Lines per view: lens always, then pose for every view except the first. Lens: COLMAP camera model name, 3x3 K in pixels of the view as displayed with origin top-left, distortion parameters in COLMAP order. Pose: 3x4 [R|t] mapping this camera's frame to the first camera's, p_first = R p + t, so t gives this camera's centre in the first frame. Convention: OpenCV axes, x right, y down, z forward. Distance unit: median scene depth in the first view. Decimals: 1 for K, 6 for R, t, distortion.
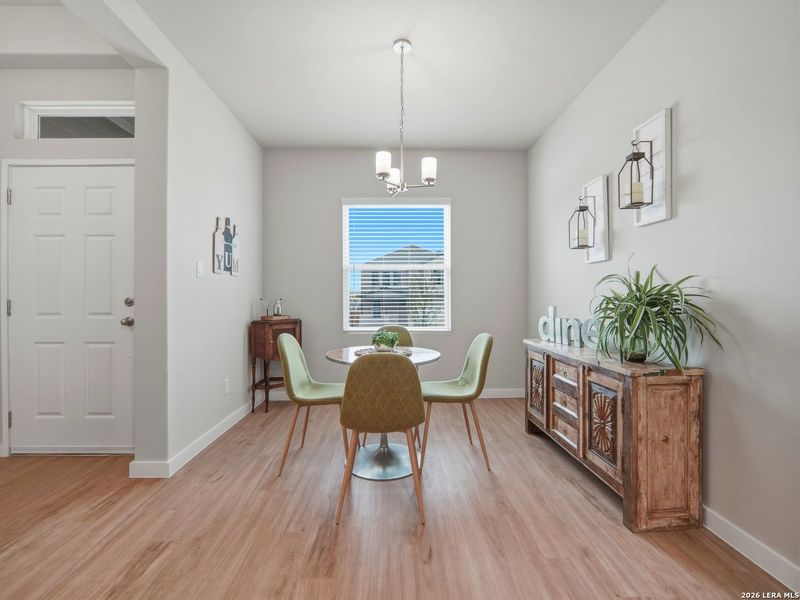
lens RADIAL K [[359.0, 0, 397.7], [0, 359.0, 296.4], [0, 0, 1]] dist [-0.010811, -0.000162]
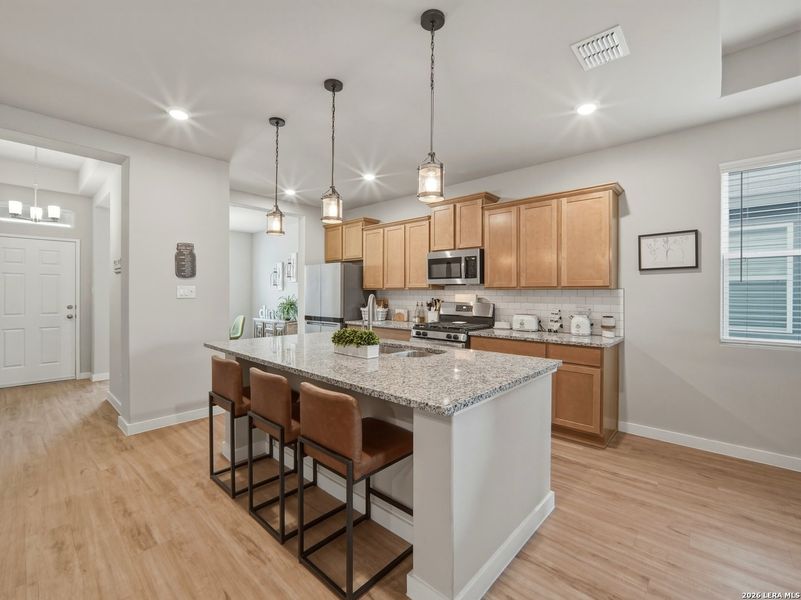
lens RADIAL K [[359.5, 0, 402.7], [0, 359.5, 296.0], [0, 0, 1]] dist [-0.010811, -0.000162]
pose [[0.693669, 0.000882, 0.720293, -0.942303], [-0.011648, 0.999882, 0.009993, -0.096938], [-0.720200, -0.015322, 0.693598, -1.929515]]
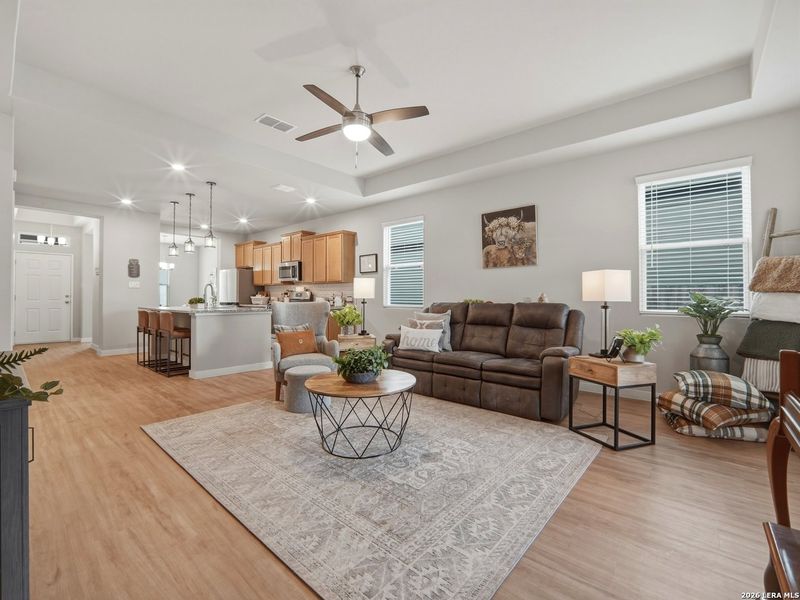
lens RADIAL K [[359.0, 0, 395.6], [0, 359.0, 294.4], [0, 0, 1]] dist [-0.010811, -0.000162]
pose [[0.677254, 0.007039, 0.735715, -1.170967], [-0.009214, 0.999957, -0.001085, -0.027796], [-0.735691, -0.006044, 0.677290, -3.692881]]
